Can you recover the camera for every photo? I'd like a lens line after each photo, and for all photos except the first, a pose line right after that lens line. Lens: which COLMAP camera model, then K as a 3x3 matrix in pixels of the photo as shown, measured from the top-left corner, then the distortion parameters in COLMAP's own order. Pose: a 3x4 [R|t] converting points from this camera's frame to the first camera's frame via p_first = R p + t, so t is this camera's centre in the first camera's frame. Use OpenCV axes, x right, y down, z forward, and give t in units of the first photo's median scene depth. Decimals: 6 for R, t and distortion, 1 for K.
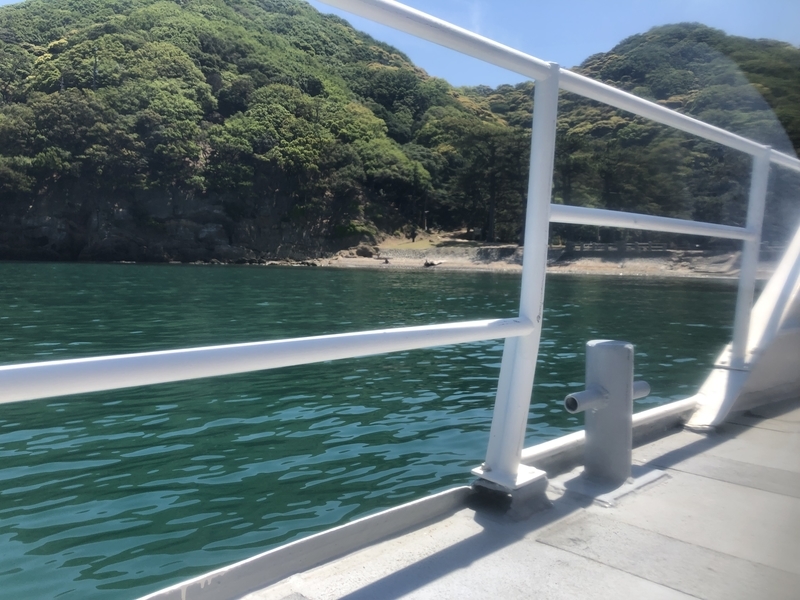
lens RADIAL K [[660.3, 0, 395.1], [0, 660.3, 285.7], [0, 0, 1]] dist [-0.010235, 0.121611]
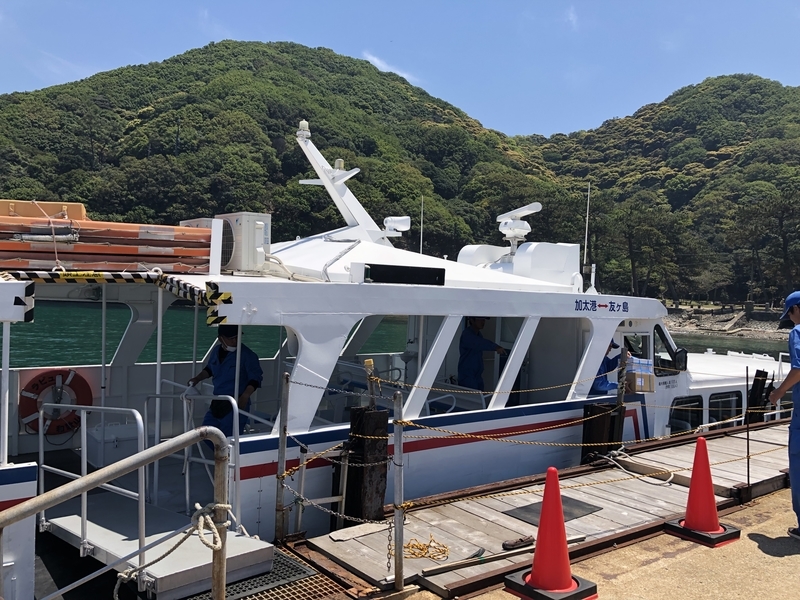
lens RADIAL K [[651.2, 0, 400.0], [0, 651.2, 300.0], [0, 0, 1]] dist [0.063309, -0.002051]
pose [[0.996359, 0.019610, -0.082975, 0.024616], [-0.022588, 0.999129, -0.035100, -0.010136], [0.082214, 0.036847, 0.995933, -0.068788]]
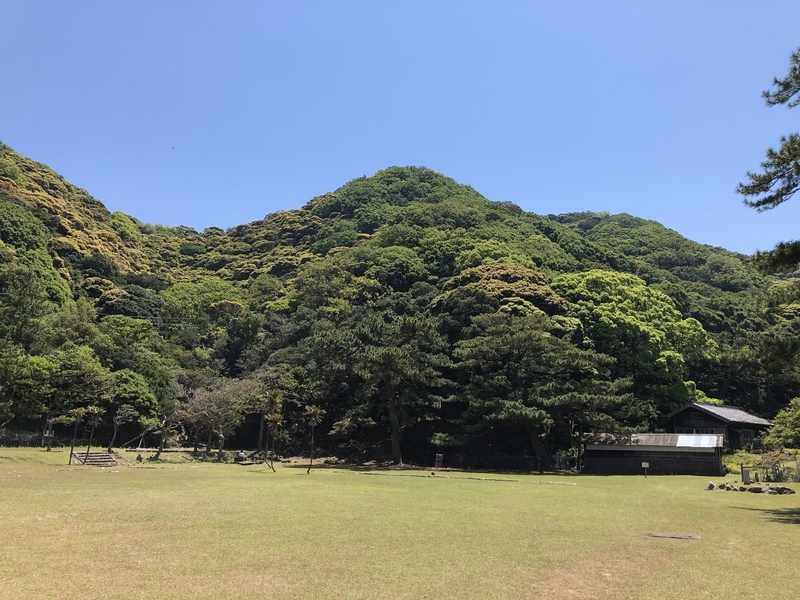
lens RADIAL K [[651.2, 0, 400.0], [0, 651.2, 300.0], [0, 0, 1]] dist [0.063309, -0.002051]
pose [[0.959403, 0.073980, 0.272165, 0.417145], [0.001123, 0.963976, -0.265987, -0.037096], [-0.282038, 0.255494, 0.924758, 0.584136]]
